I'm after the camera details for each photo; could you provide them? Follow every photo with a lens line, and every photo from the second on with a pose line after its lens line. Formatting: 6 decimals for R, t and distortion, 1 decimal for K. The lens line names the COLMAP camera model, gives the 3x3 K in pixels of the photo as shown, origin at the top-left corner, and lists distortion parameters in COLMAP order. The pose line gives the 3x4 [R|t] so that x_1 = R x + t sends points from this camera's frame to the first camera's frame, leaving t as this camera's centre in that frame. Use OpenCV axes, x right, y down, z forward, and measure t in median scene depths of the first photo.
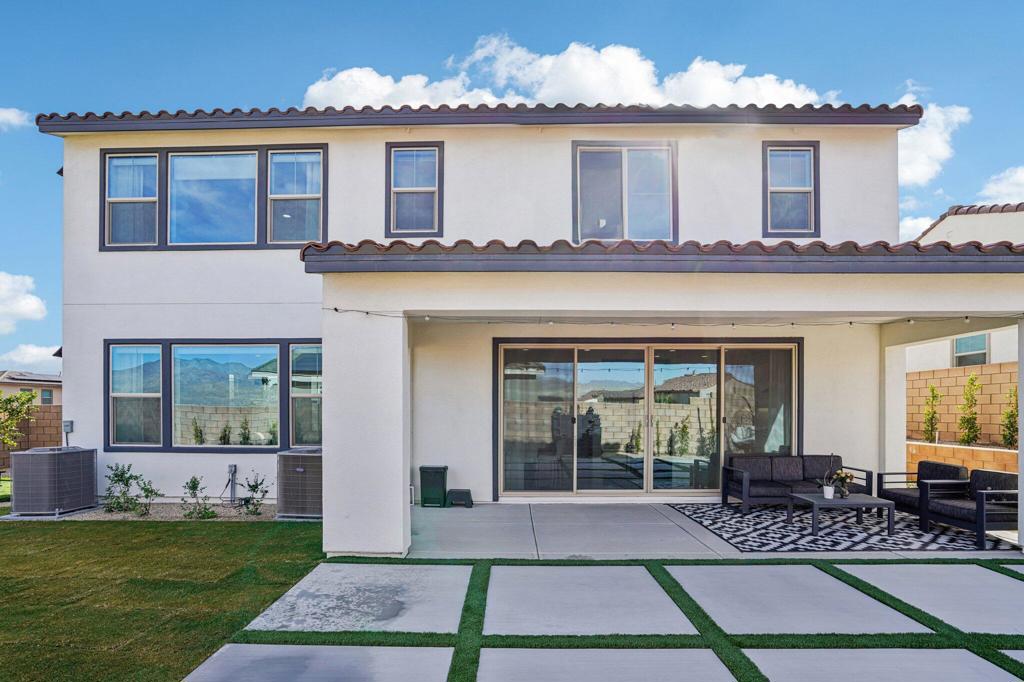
lens RADIAL K [[487.6, 0, 507.2], [0, 487.6, 412.1], [0, 0, 1]] dist [-0.018681, -0.000175]
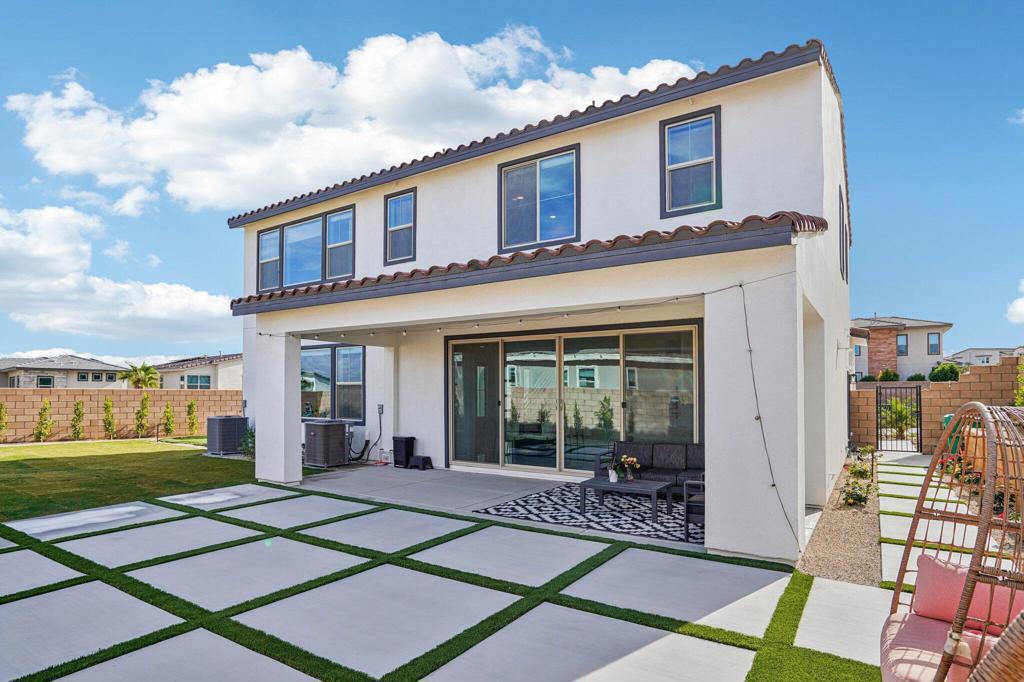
lens RADIAL K [[527.7, 0, 566.5], [0, 527.7, 384.4], [0, 0, 1]] dist [-0.004012, -0.001140]
pose [[0.870994, -0.004416, -0.491274, 0.888801], [-0.009127, 0.999642, -0.025167, 0.002866], [0.491209, 0.026404, 0.870641, -0.018669]]
